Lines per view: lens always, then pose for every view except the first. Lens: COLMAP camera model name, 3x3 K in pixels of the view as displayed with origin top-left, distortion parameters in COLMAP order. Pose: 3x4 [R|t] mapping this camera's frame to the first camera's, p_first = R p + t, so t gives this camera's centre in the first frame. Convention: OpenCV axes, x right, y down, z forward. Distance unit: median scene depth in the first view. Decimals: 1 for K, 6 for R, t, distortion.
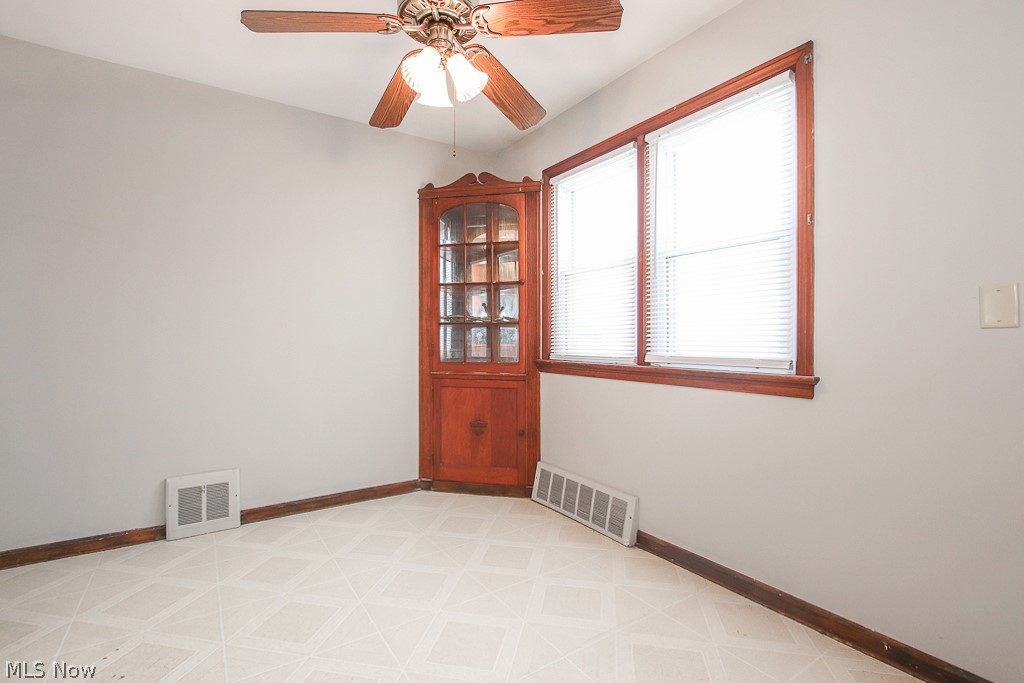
lens RADIAL K [[480.1, 0, 508.3], [0, 480.1, 343.0], [0, 0, 1]] dist [-0.016070, 0.003222]
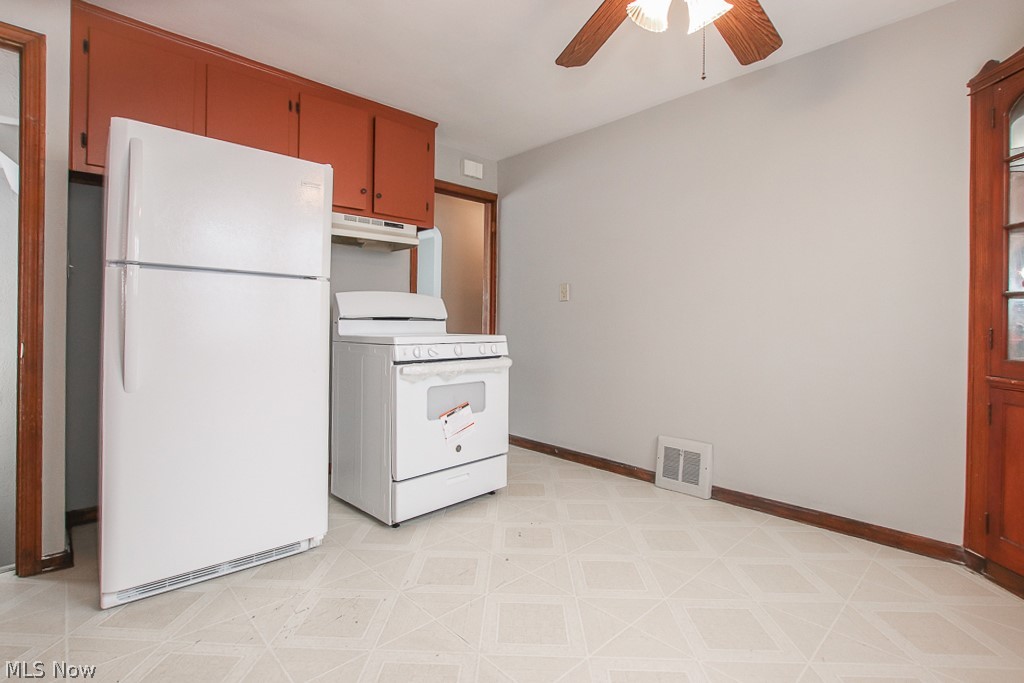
lens RADIAL K [[480.1, 0, 492.7], [0, 480.1, 322.7], [0, 0, 1]] dist [-0.016070, 0.003222]
pose [[0.134959, -0.000883, -0.990851, 0.384649], [-0.013657, 0.999903, -0.002752, 0.003949], [0.990757, 0.013904, 0.134934, 0.352274]]
